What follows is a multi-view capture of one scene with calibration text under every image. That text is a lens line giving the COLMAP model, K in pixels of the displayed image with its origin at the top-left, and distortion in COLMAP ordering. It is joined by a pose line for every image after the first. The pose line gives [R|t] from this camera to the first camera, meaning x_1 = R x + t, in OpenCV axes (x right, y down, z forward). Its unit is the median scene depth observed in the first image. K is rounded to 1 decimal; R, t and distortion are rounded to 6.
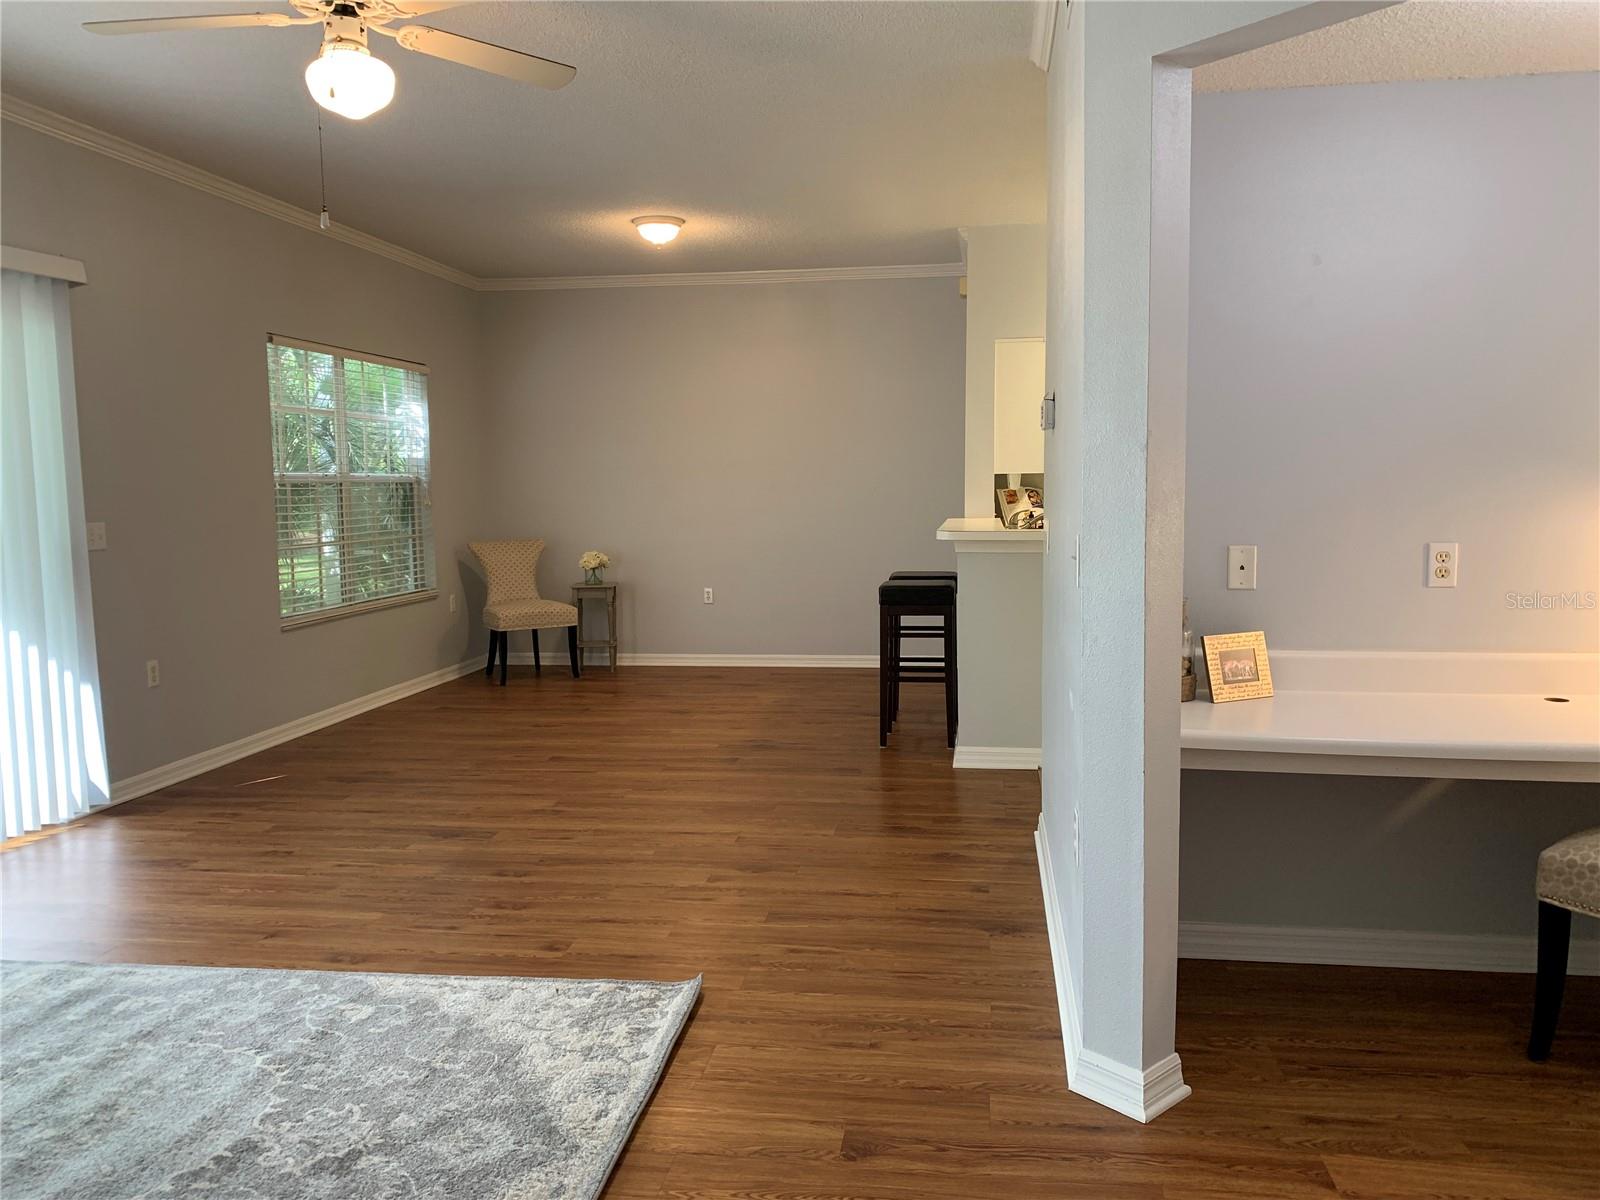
lens RADIAL K [[1212.8, 0, 800.0], [0, 1212.8, 600.0], [0, 0, 1]] dist [0.014883, -0.022065]
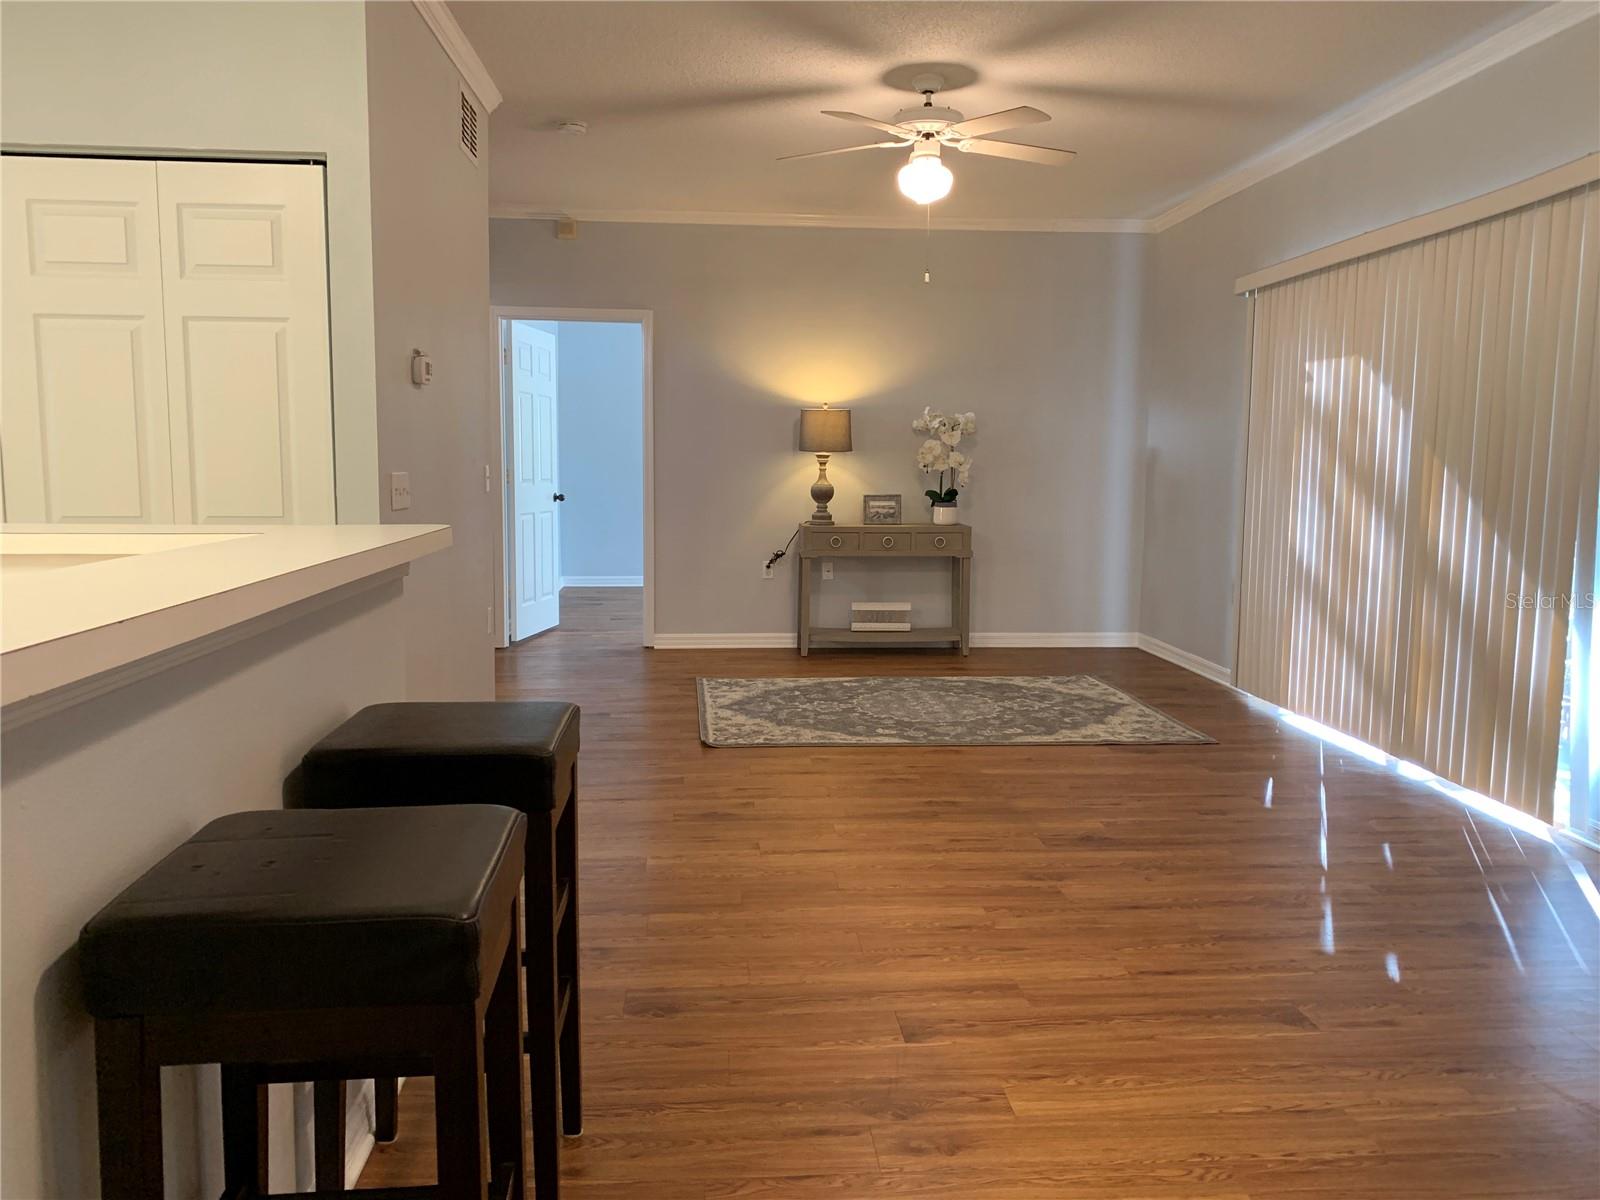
lens RADIAL K [[1212.8, 0, 800.0], [0, 1212.8, 600.0], [0, 0, 1]] dist [0.014883, -0.022065]
pose [[-0.973792, 0.028388, -0.225664, 0.122321], [-0.022452, 0.975335, 0.219583, -0.183637], [0.226331, 0.218895, -0.949136, 1.998434]]
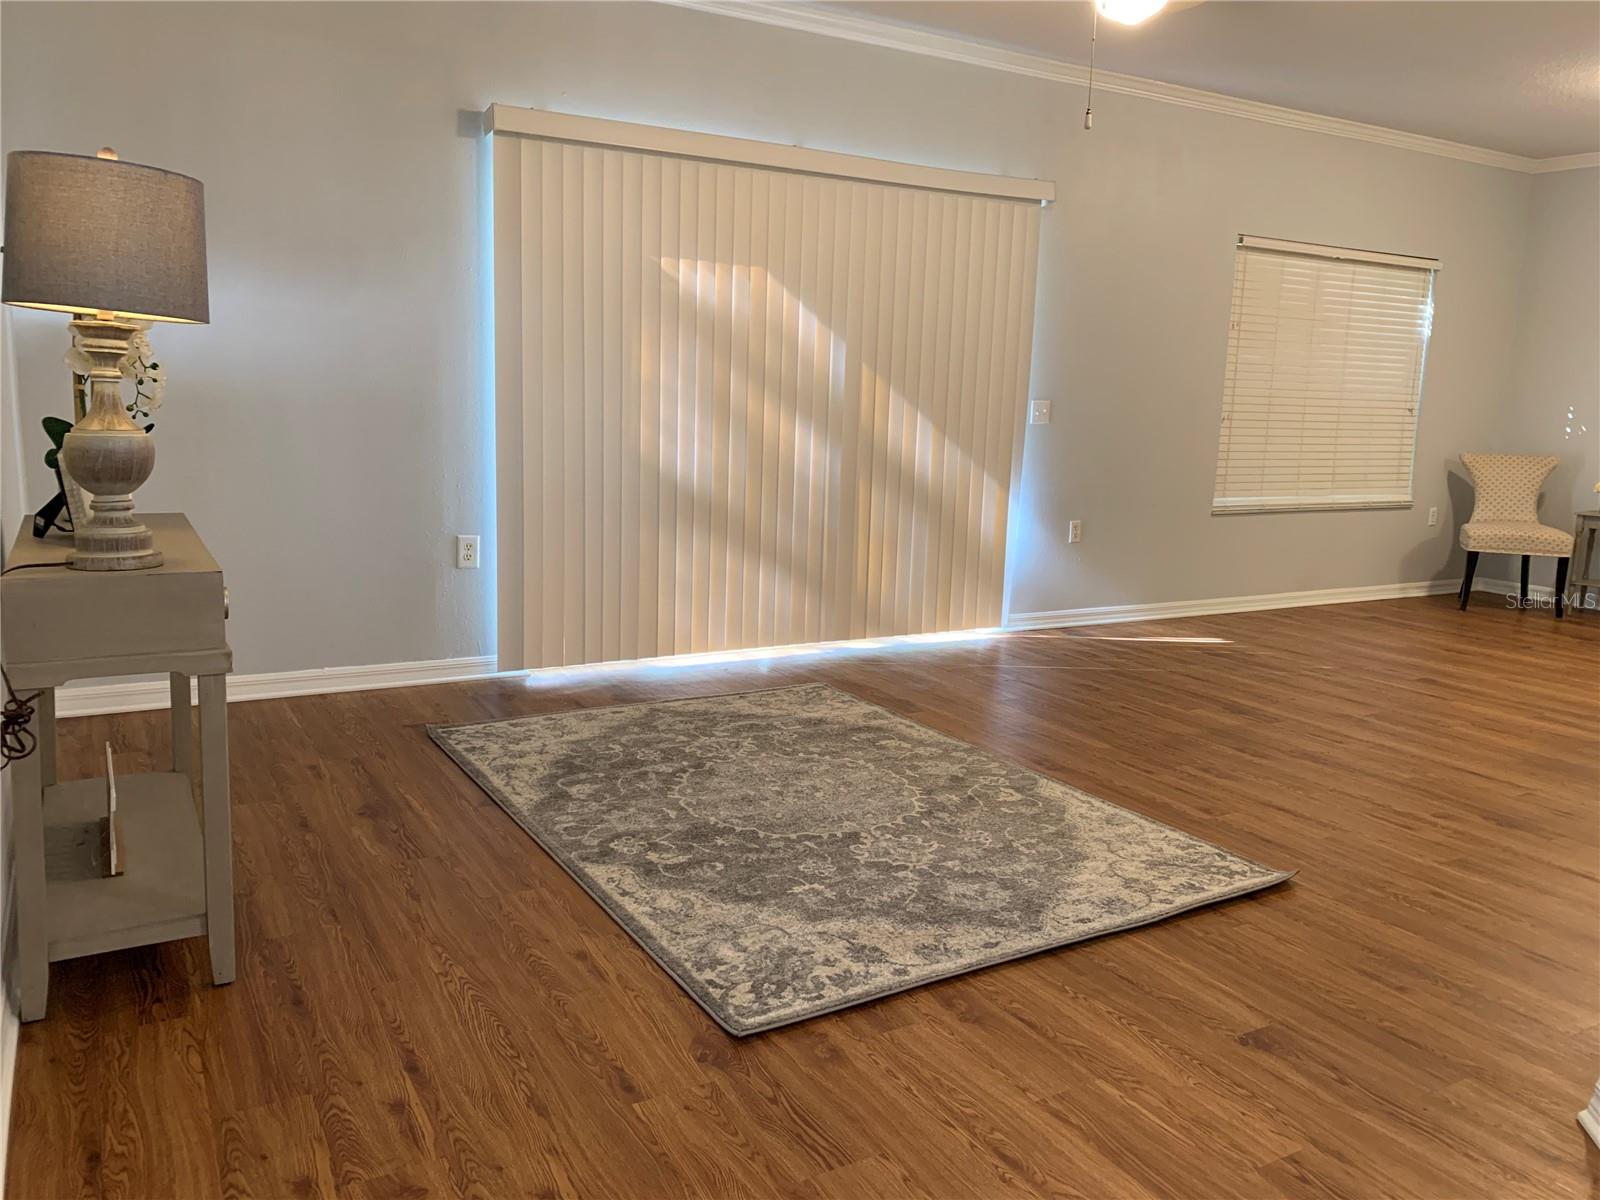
lens RADIAL K [[1212.8, 0, 800.0], [0, 1212.8, 600.0], [0, 0, 1]] dist [0.014883, -0.022065]
pose [[0.613800, 0.169675, -0.771012, 0.307374], [-0.118307, 0.985371, 0.122665, 0.018346], [0.780547, 0.015924, 0.624895, 0.062183]]
